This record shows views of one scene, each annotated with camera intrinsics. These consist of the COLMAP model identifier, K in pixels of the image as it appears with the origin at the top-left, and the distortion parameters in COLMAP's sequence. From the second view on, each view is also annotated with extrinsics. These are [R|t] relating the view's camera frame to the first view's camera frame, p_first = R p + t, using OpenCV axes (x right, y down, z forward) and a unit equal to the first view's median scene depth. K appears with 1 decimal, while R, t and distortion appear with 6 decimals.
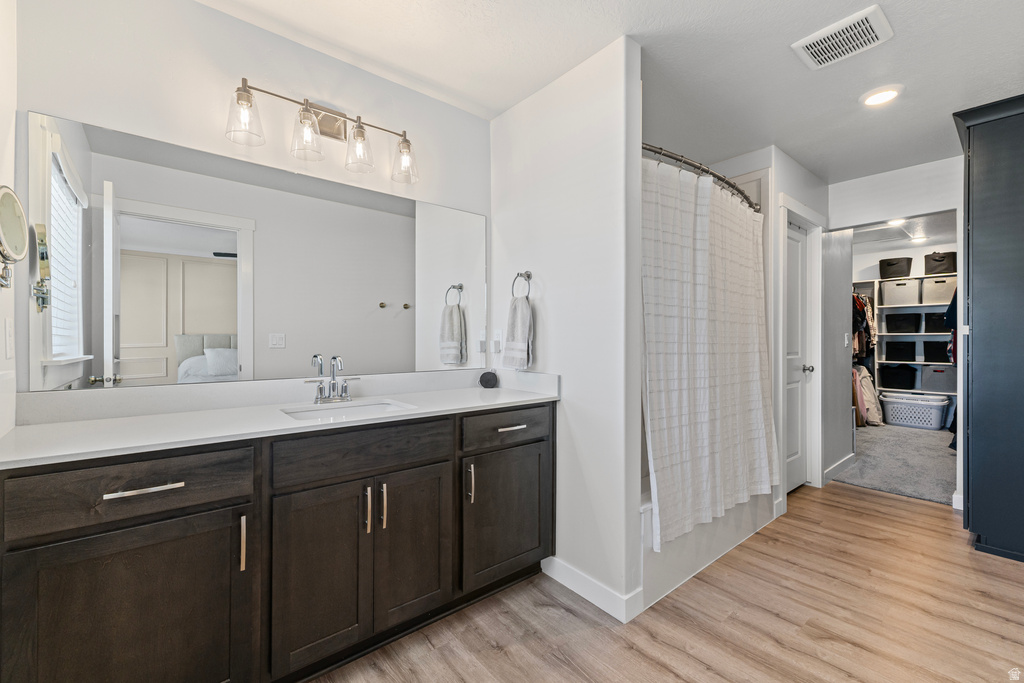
lens RADIAL K [[434.1, 0, 515.3], [0, 434.1, 337.1], [0, 0, 1]] dist [0.003988, 0.000098]
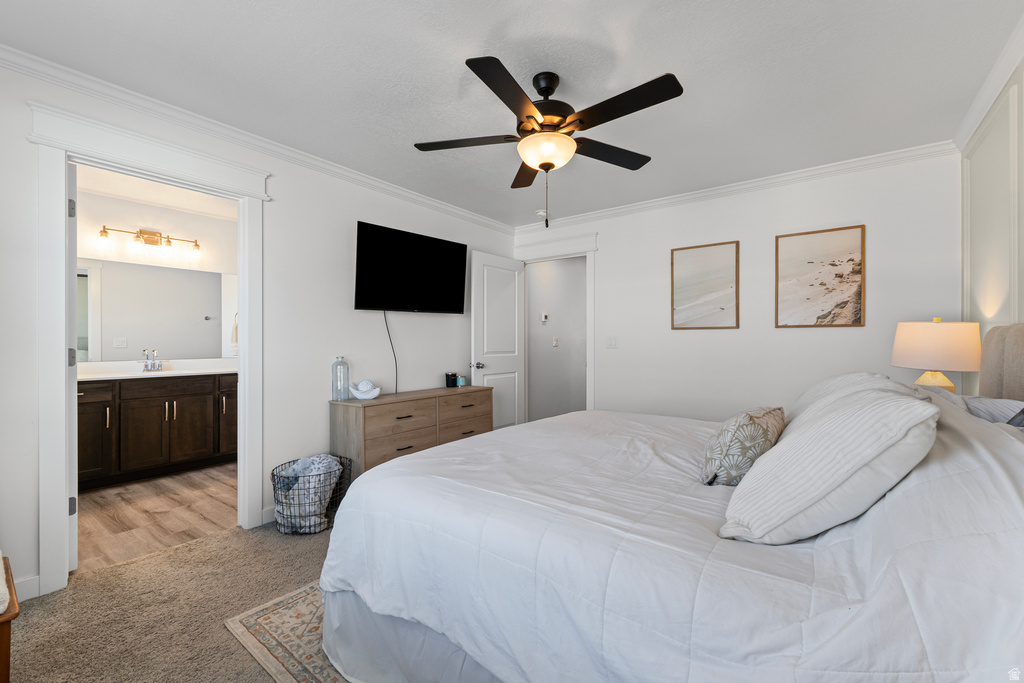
lens RADIAL K [[428.8, 0, 513.5], [0, 428.8, 339.0], [0, 0, 1]] dist [-0.000267, -0.000017]
pose [[0.970160, -0.002757, 0.242449, 0.462726], [0.002604, 0.999996, 0.000949, -0.004380], [-0.242451, -0.000289, 0.970164, -0.863775]]
